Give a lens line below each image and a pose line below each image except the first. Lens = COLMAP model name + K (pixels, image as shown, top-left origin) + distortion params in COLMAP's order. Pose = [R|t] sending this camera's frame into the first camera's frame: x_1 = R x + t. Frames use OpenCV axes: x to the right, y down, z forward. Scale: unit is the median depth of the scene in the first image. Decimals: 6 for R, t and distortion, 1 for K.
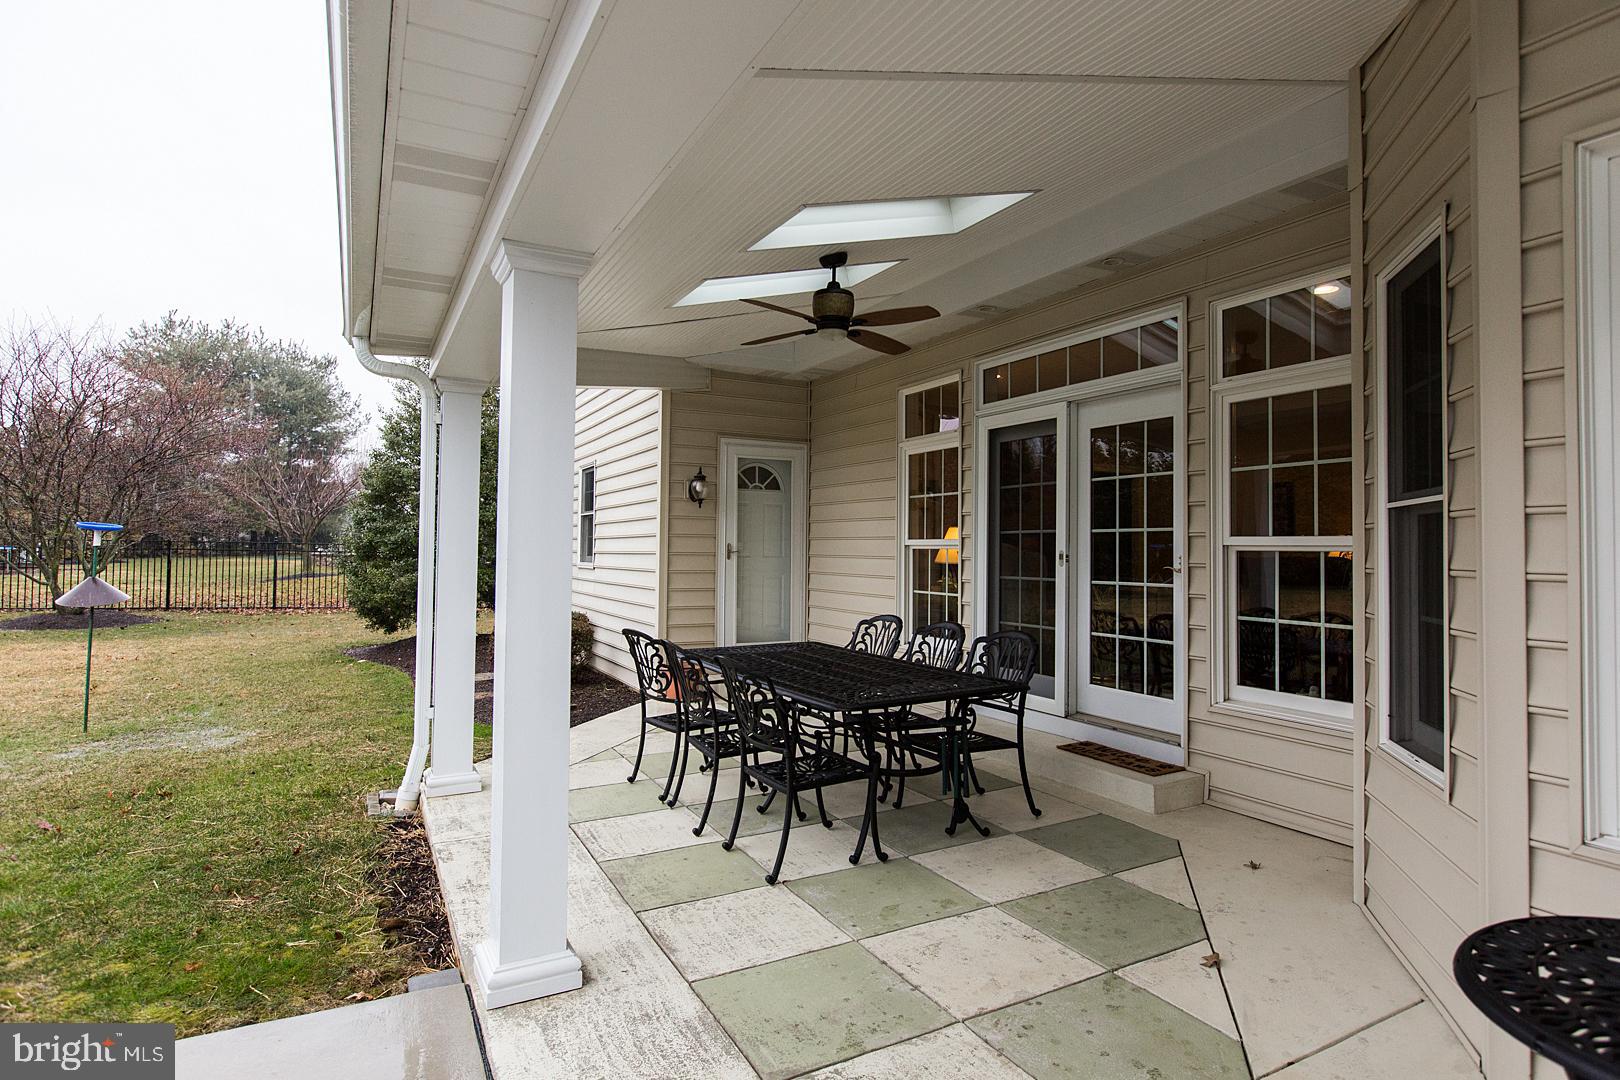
lens RADIAL K [[873.5, 0, 806.6], [0, 873.5, 527.3], [0, 0, 1]] dist [0.000416, 0.000248]
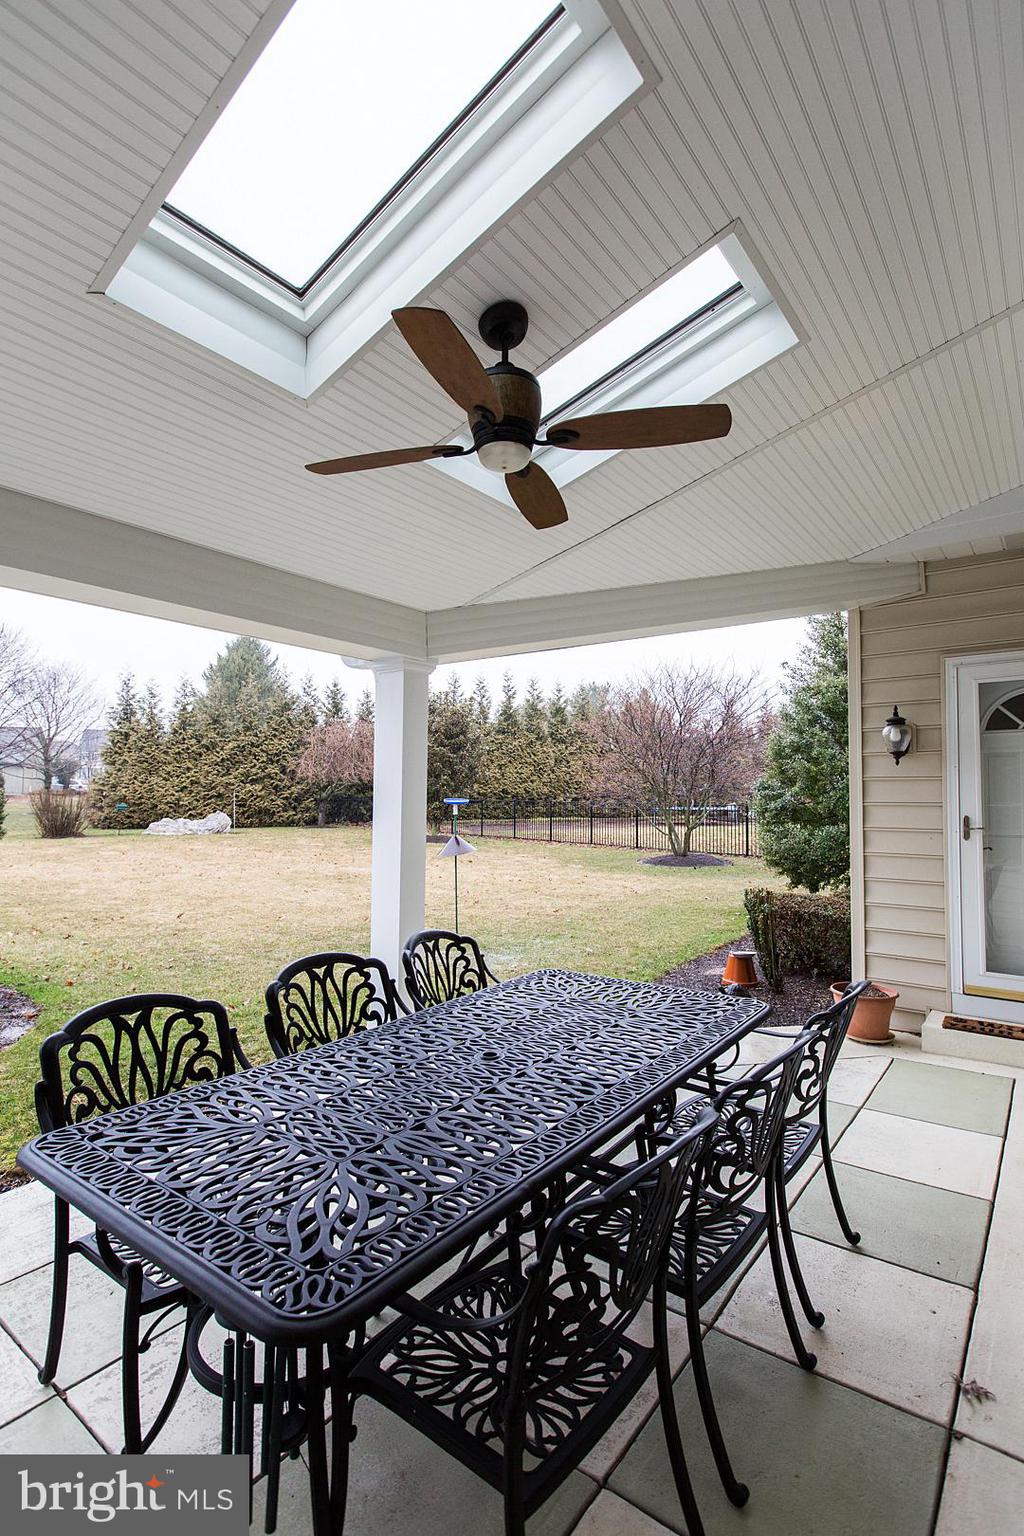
lens RADIAL K [[718.6, 0, 517.0], [0, 718.6, 770.0], [0, 0, 1]] dist [-0.001982, 0.000552]
pose [[0.446716, -0.047376, -0.893421, 0.248535], [0.022784, 0.998876, -0.041576, -0.000825], [0.894386, -0.001783, 0.447293, 0.462127]]
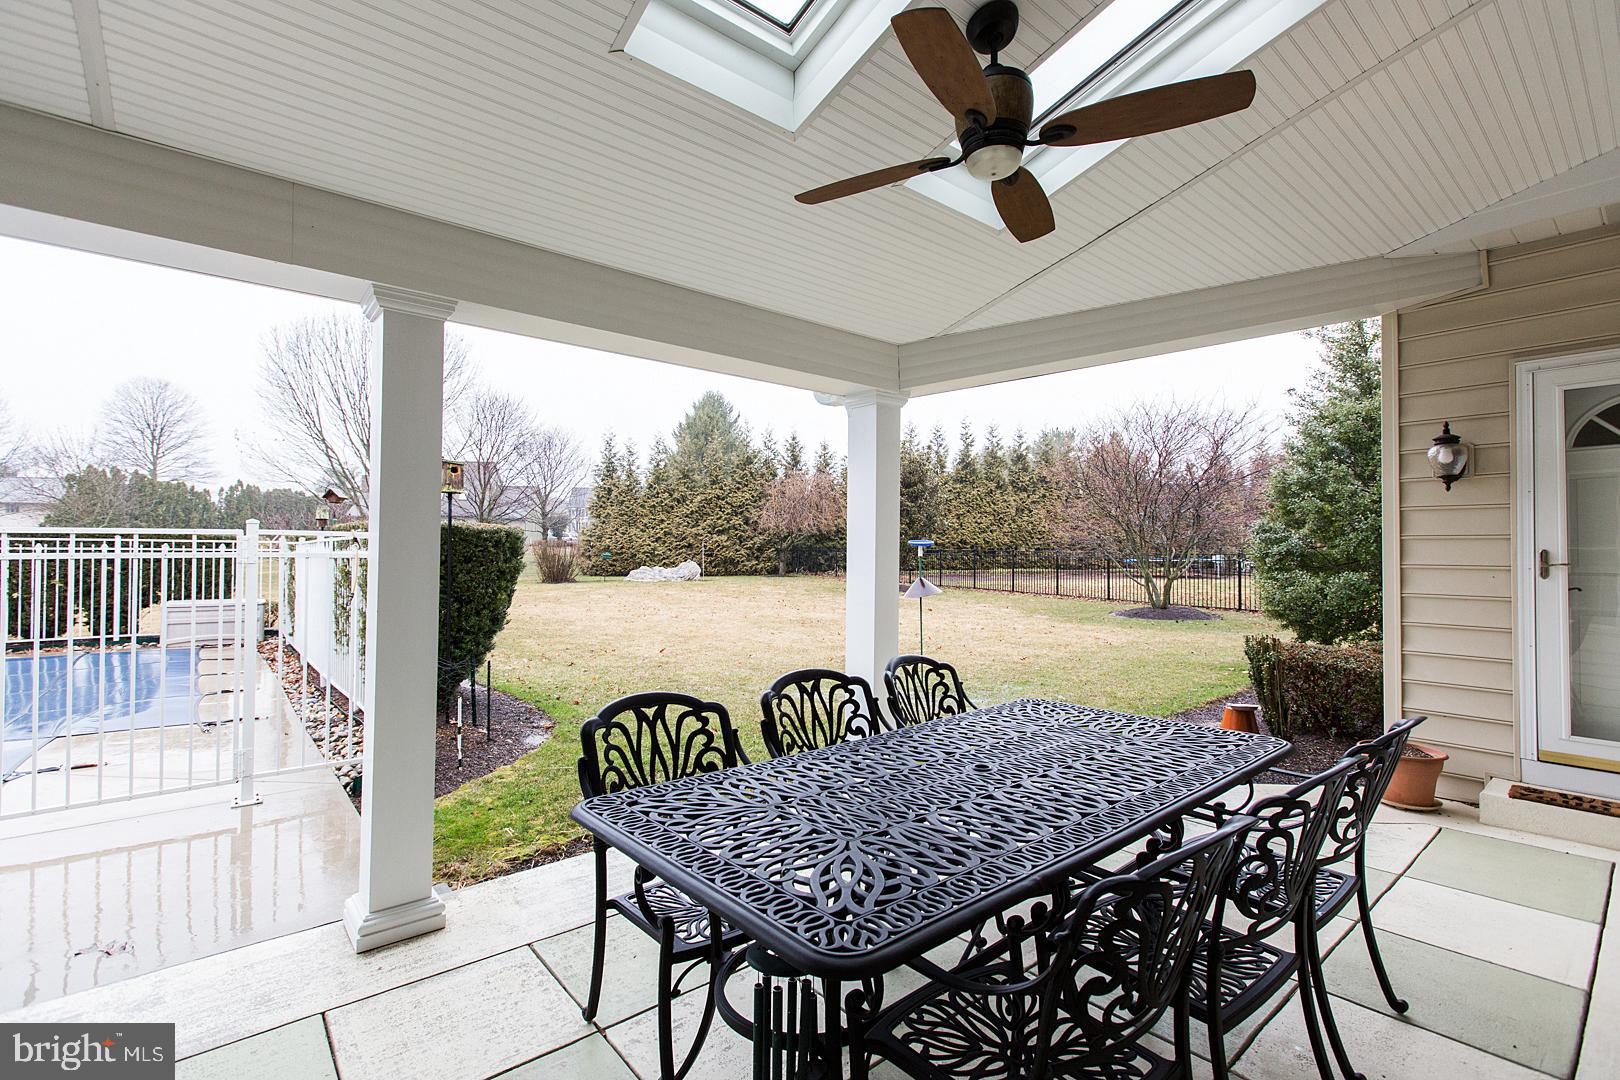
lens RADIAL K [[719.4, 0, 808.5], [0, 719.4, 535.8], [0, 0, 1]] dist [0.003073, -0.001611]
pose [[0.234275, -0.031188, -0.971670, 0.248038], [0.020616, 0.999420, -0.027109, 0.013013], [0.971952, -0.013681, 0.234782, 0.448702]]
